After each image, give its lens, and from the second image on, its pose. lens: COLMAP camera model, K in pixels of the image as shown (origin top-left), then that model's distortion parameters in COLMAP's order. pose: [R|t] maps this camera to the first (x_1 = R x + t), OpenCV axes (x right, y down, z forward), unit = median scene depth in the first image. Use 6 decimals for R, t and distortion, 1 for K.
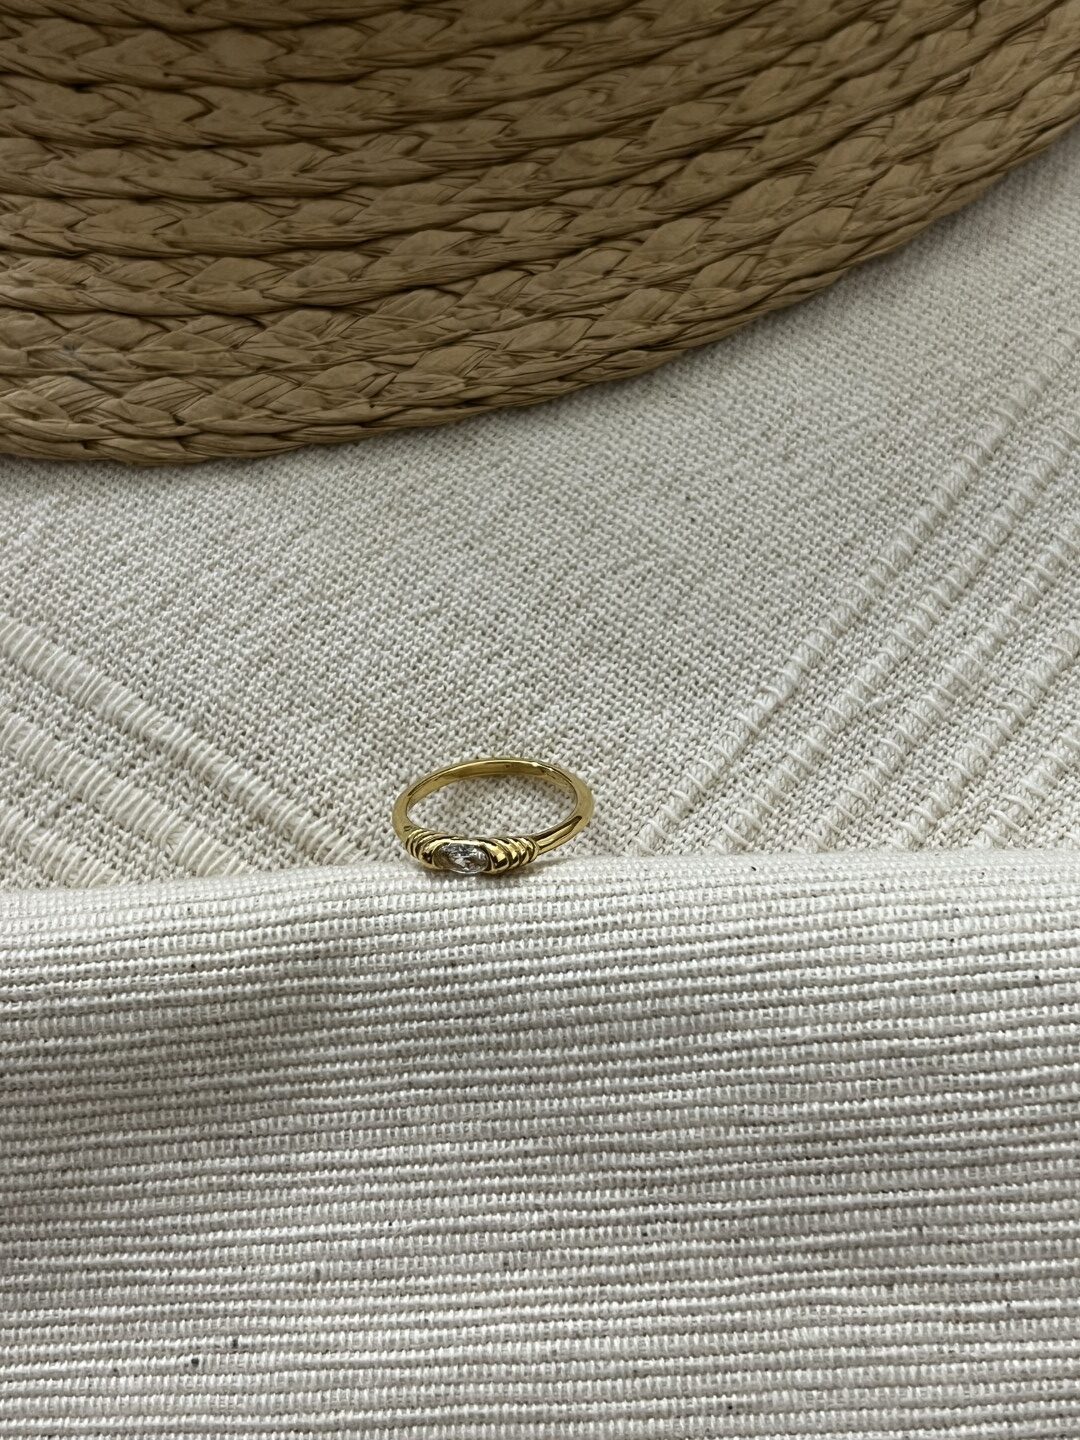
lens RADIAL K [[2018.2, 0, 540.0], [0, 2018.2, 720.0], [0, 0, 1]] dist [0.171343, -0.776741]
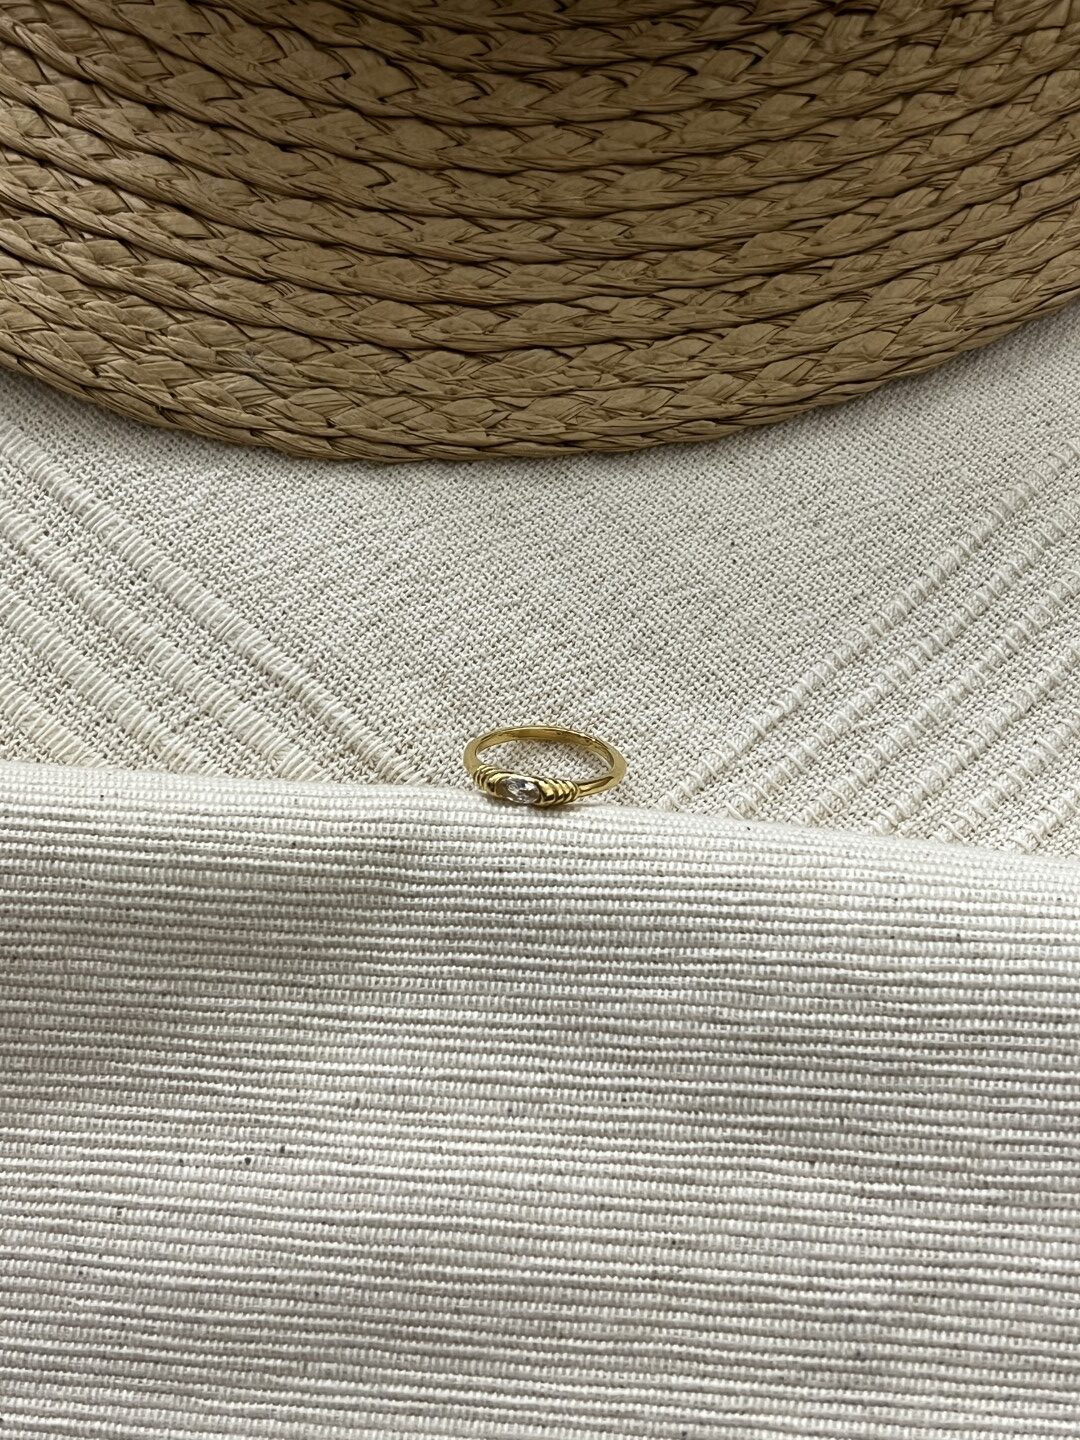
lens RADIAL K [[2195.7, 0, 548.4], [0, 2195.7, 705.5], [0, 0, 1]] dist [0.195364, -0.554671]
pose [[0.989745, 0.142578, 0.008790, -0.039828], [-0.141428, 0.986700, -0.080132, 0.123619], [-0.020098, 0.078067, 0.996746, -0.362135]]
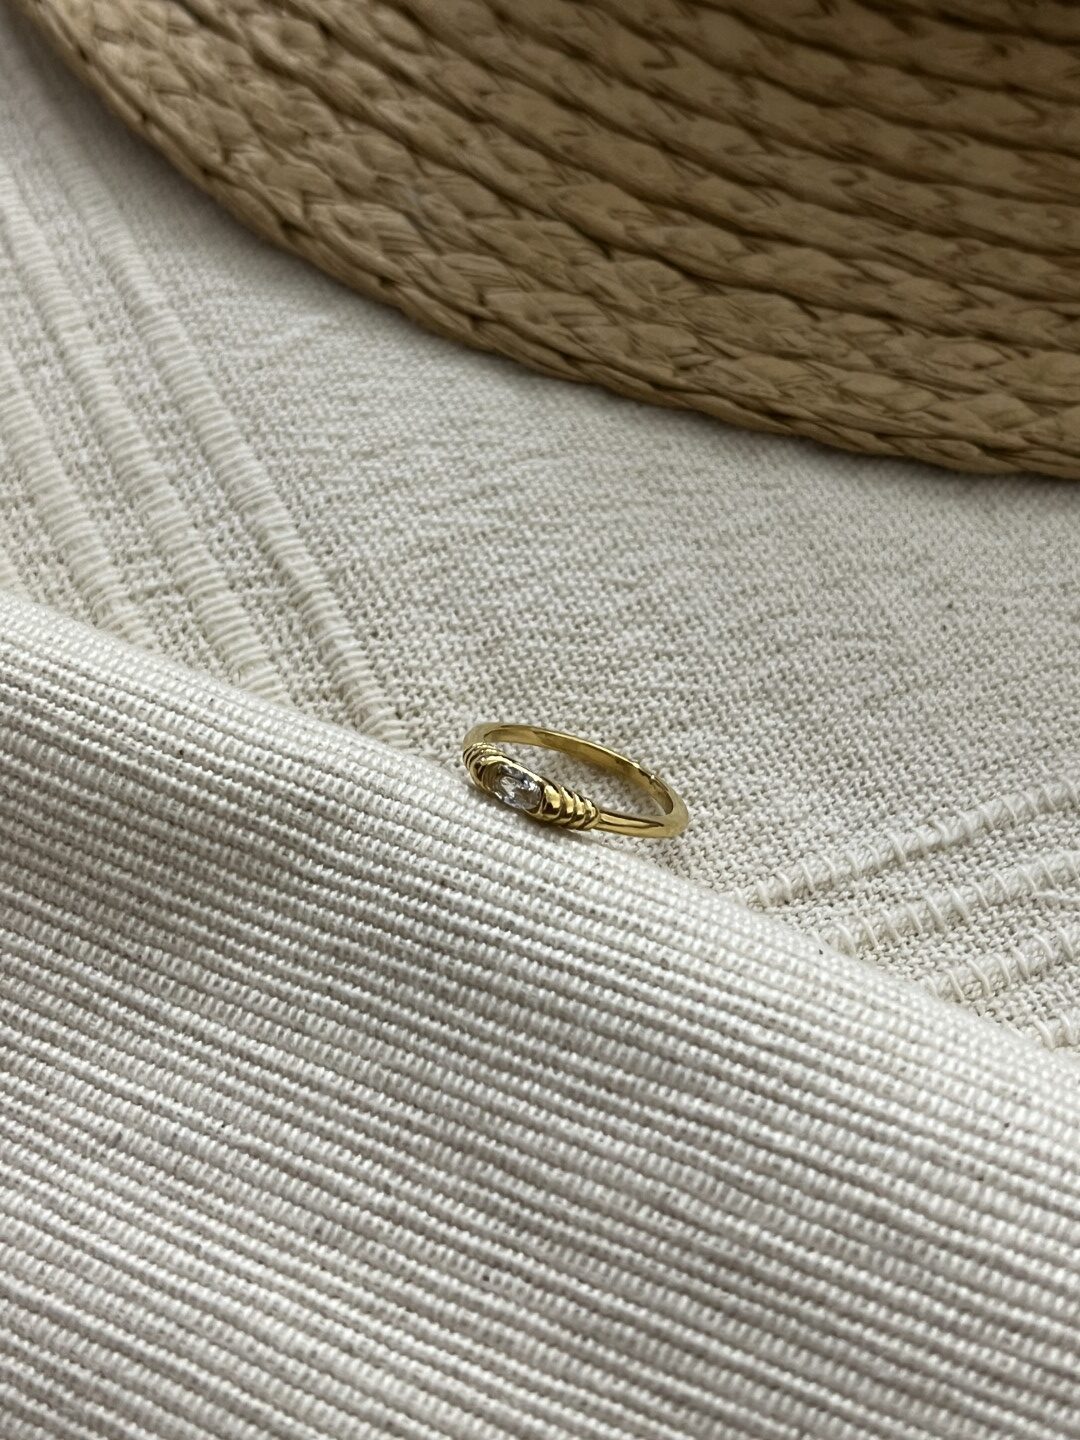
lens RADIAL K [[2018.2, 0, 540.0], [0, 2018.2, 720.0], [0, 0, 1]] dist [0.171343, -0.776741]
pose [[0.875205, 0.446225, -0.186813, 0.116217], [-0.476293, 0.862415, -0.171422, 0.184266], [0.084617, 0.239007, 0.967324, 0.179266]]
